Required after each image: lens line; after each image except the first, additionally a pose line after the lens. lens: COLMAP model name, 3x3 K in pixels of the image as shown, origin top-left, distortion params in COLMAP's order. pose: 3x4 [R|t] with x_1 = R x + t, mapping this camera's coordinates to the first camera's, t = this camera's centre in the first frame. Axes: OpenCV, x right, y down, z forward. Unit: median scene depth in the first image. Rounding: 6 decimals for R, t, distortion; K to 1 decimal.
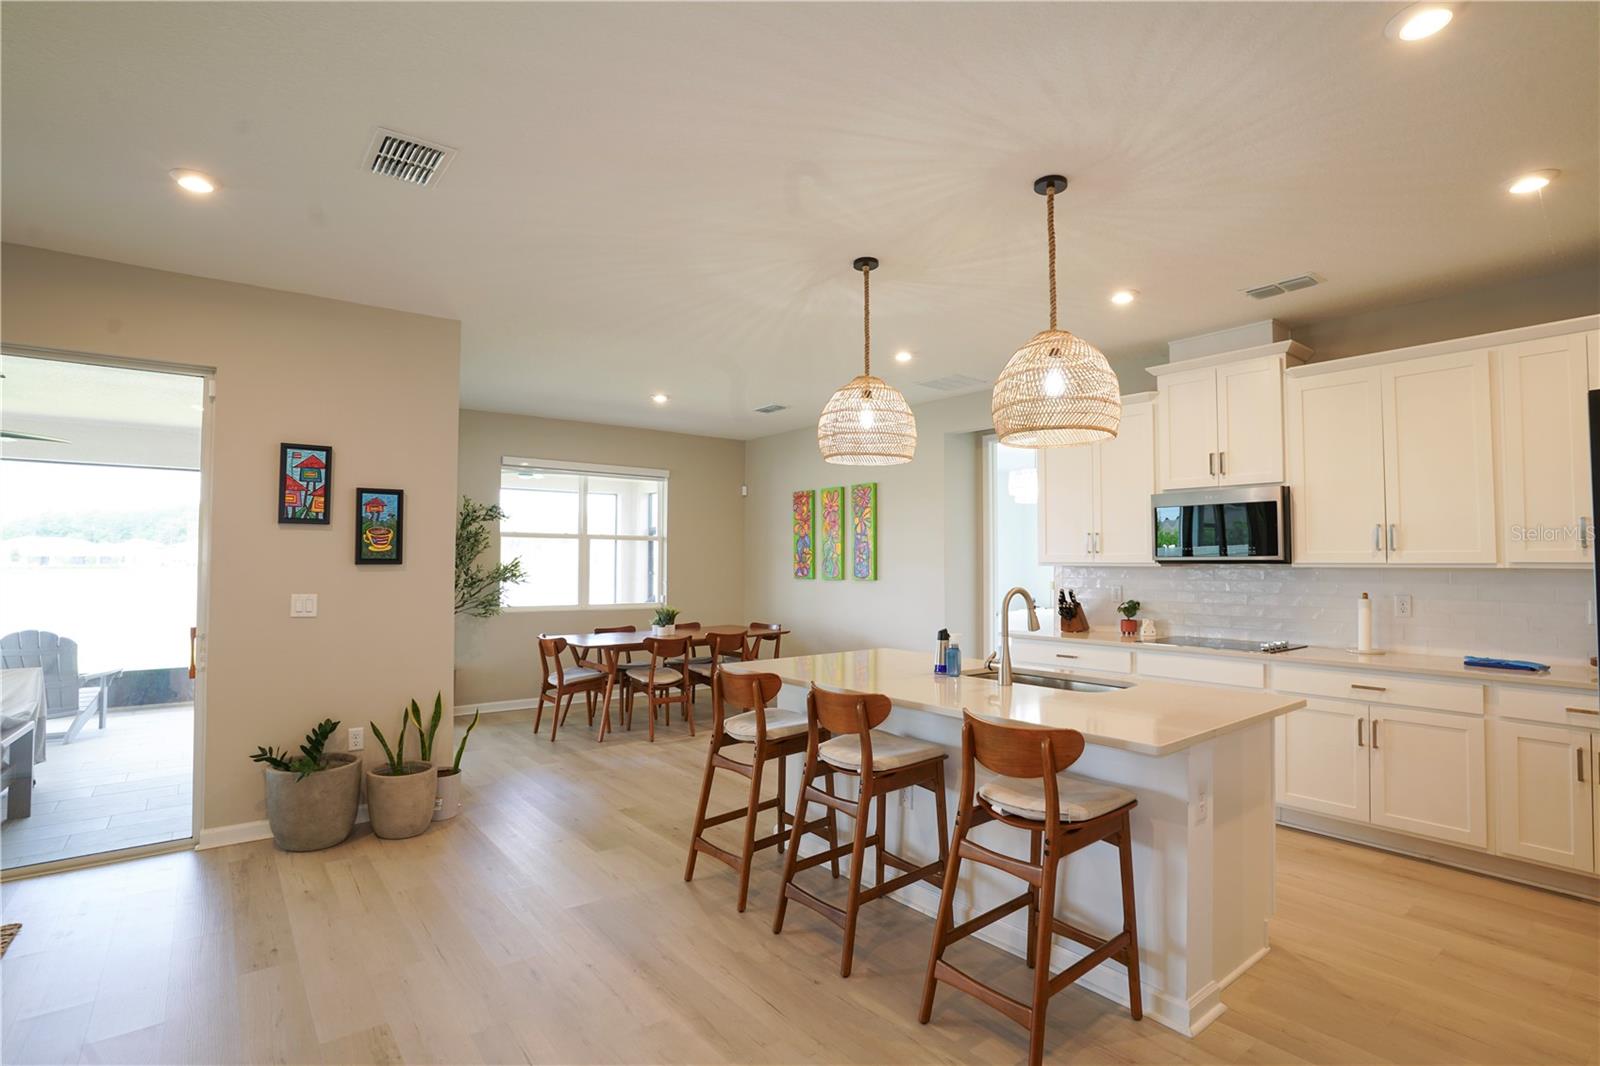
lens RADIAL K [[776.2, 0, 786.2], [0, 776.2, 528.9], [0, 0, 1]] dist [-0.059947, 0.019395]
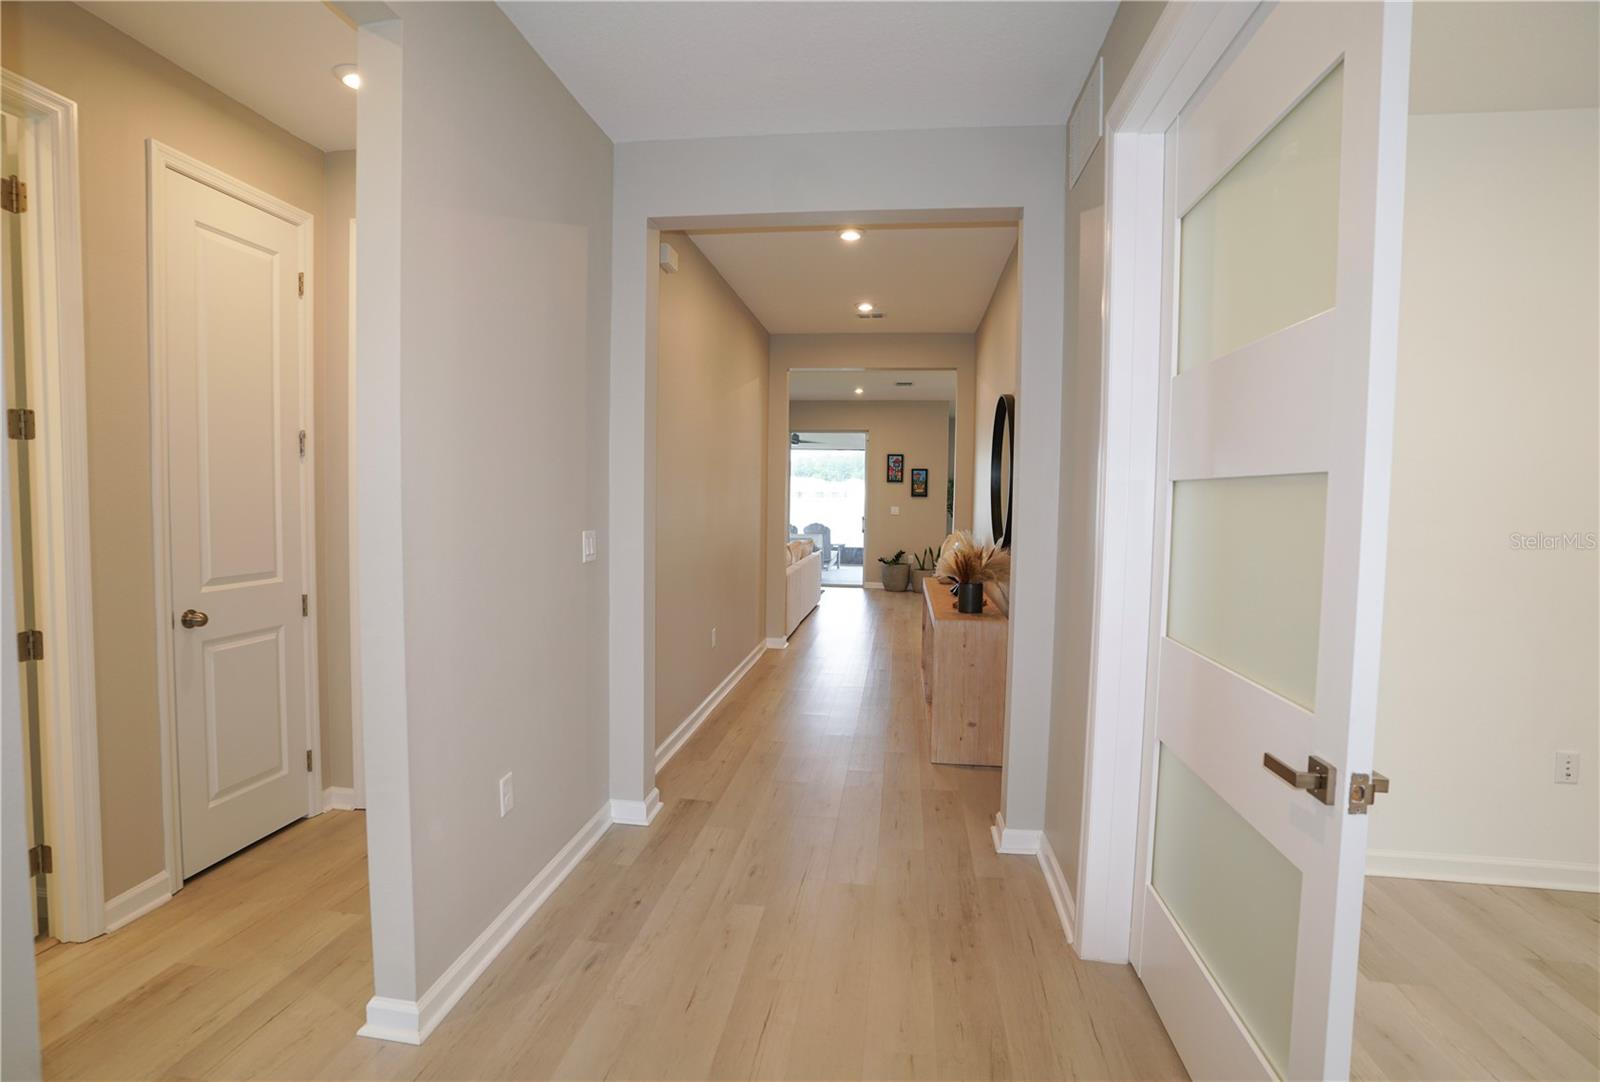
lens RADIAL K [[776.2, 0, 794.6], [0, 776.2, 533.1], [0, 0, 1]] dist [-0.059947, 0.019395]
pose [[0.700305, 0.054723, -0.711743, 1.106022], [0.013823, 0.995831, 0.090167, -0.078367], [0.713710, -0.072983, 0.696629, -1.224267]]
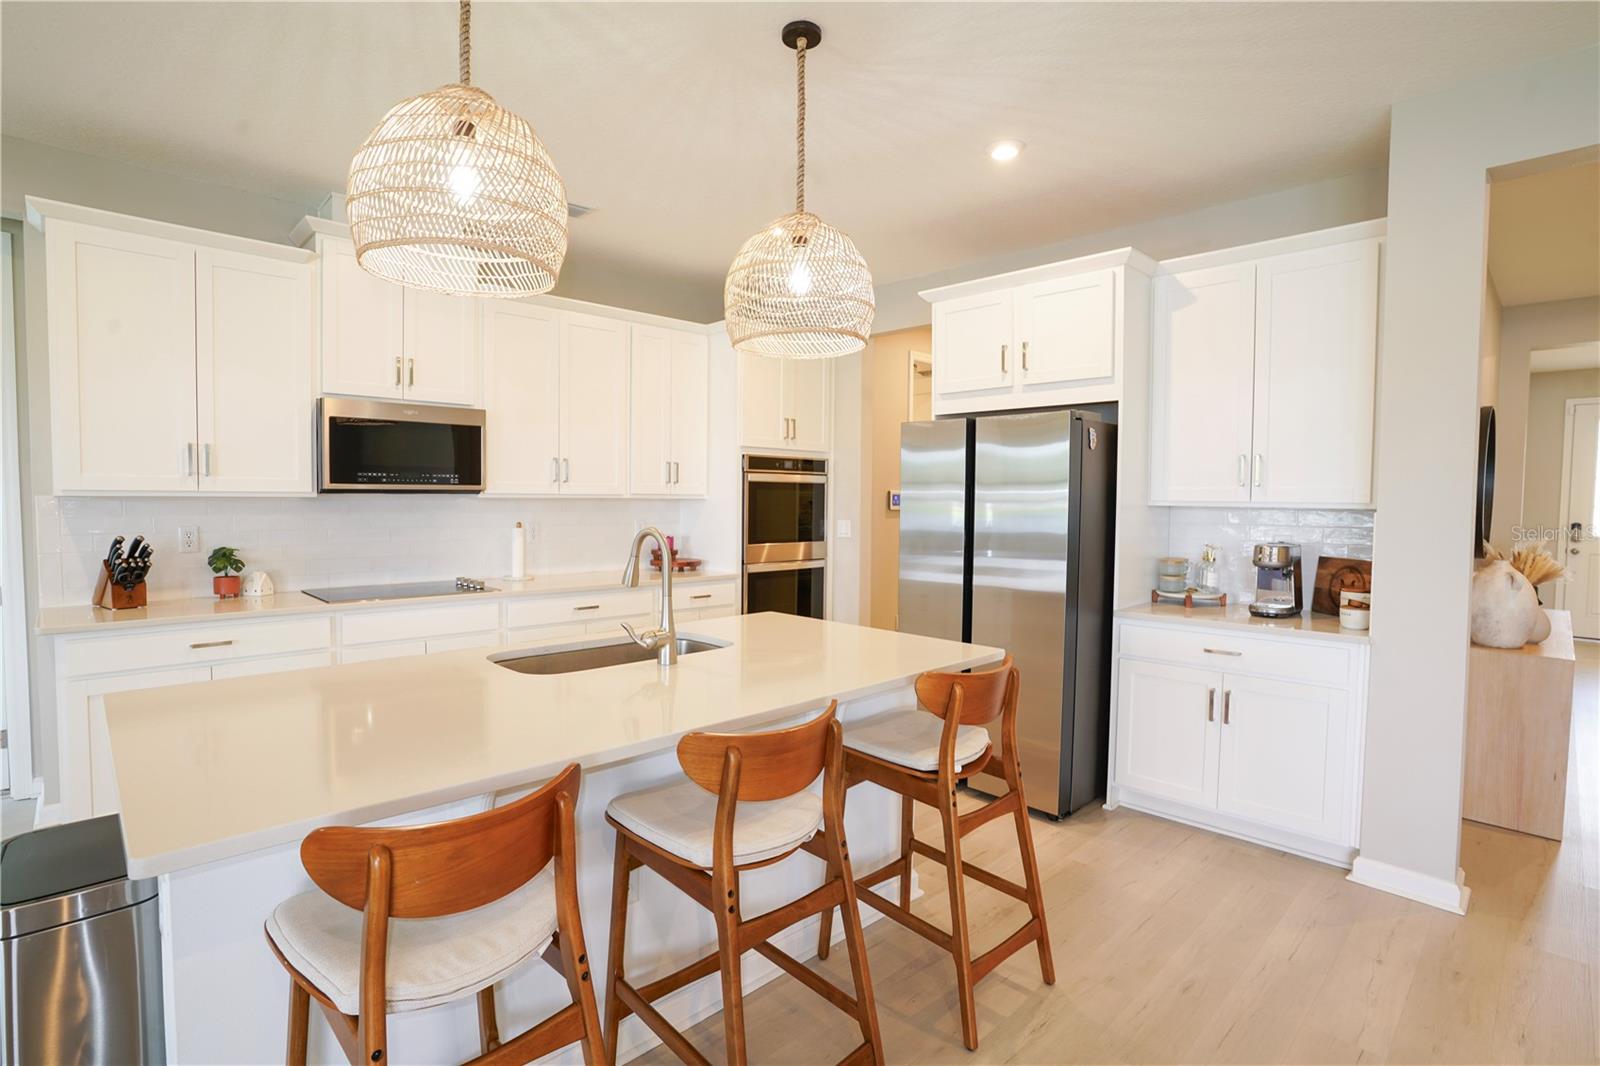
lens RADIAL K [[776.2, 0, 787.9], [0, 776.2, 525.9], [0, 0, 1]] dist [-0.059947, 0.019395]
pose [[-0.121070, -0.043818, 0.991676, -0.315207], [-0.053588, 0.997857, 0.037549, 0.029225], [-0.991196, -0.048596, -0.123158, 0.732253]]
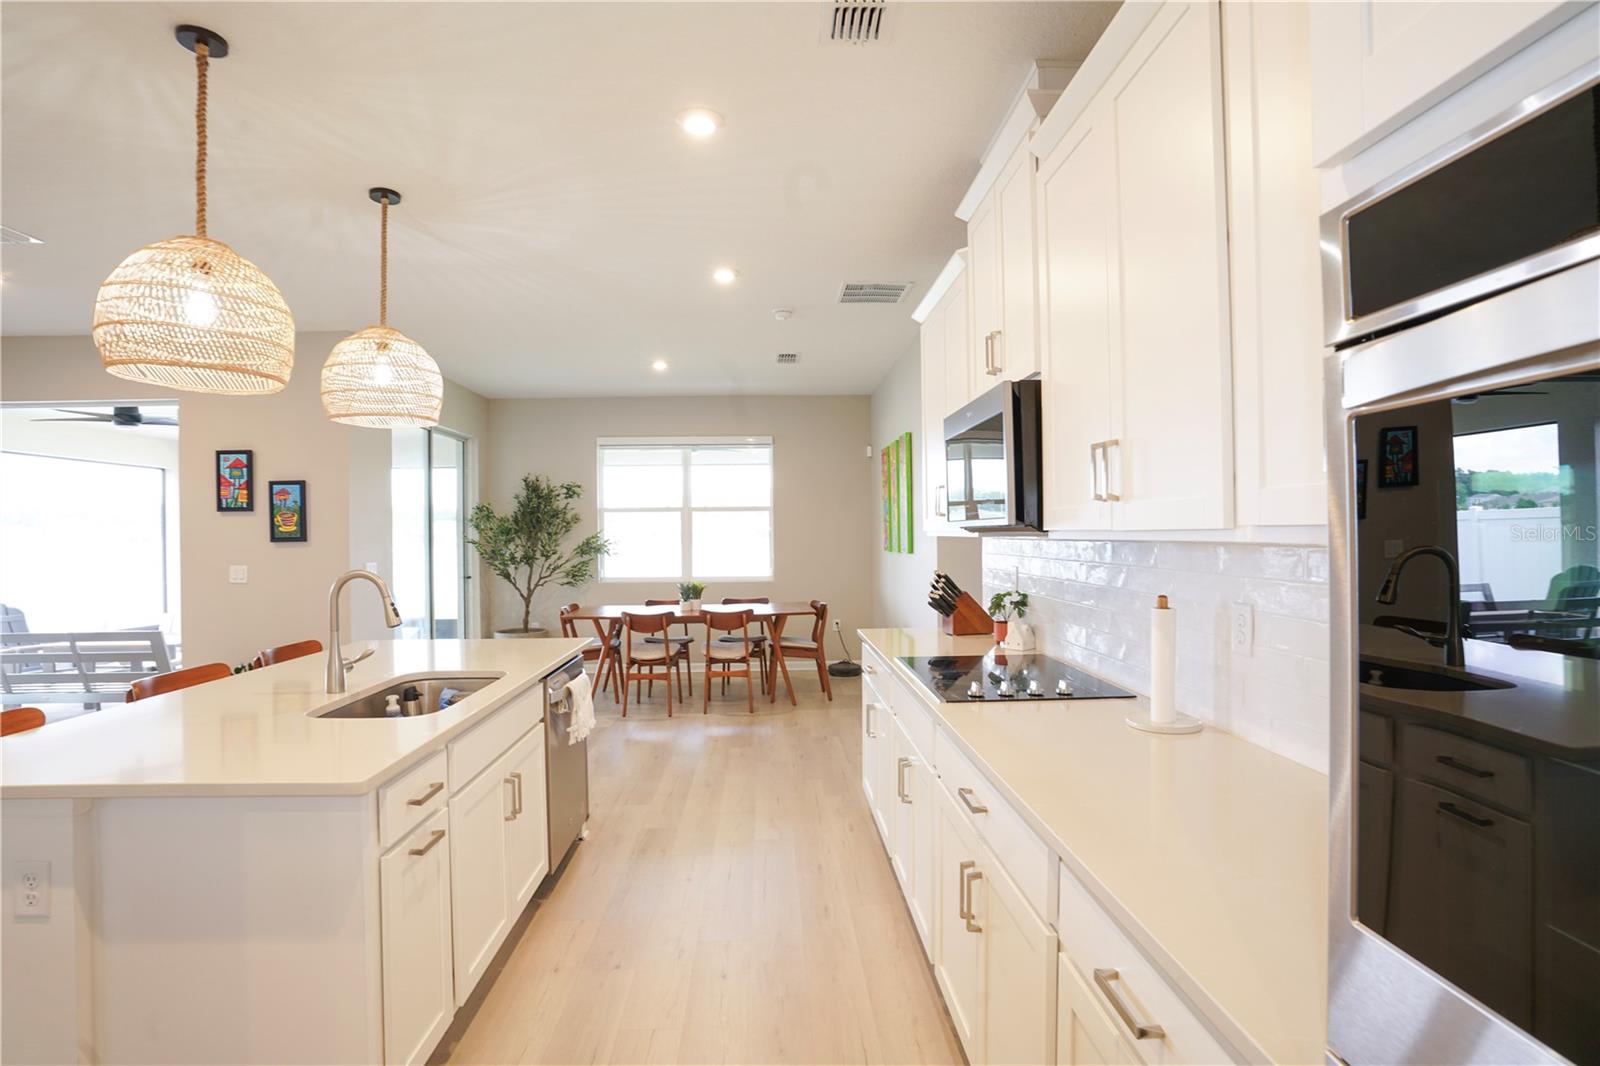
lens RADIAL K [[776.2, 0, 794.2], [0, 776.2, 524.9], [0, 0, 1]] dist [-0.059947, 0.019395]
pose [[0.812214, -0.018058, -0.583080, 0.825954], [0.039747, 0.998911, 0.024429, 0.020820], [0.582004, -0.043017, 0.812047, 0.475051]]
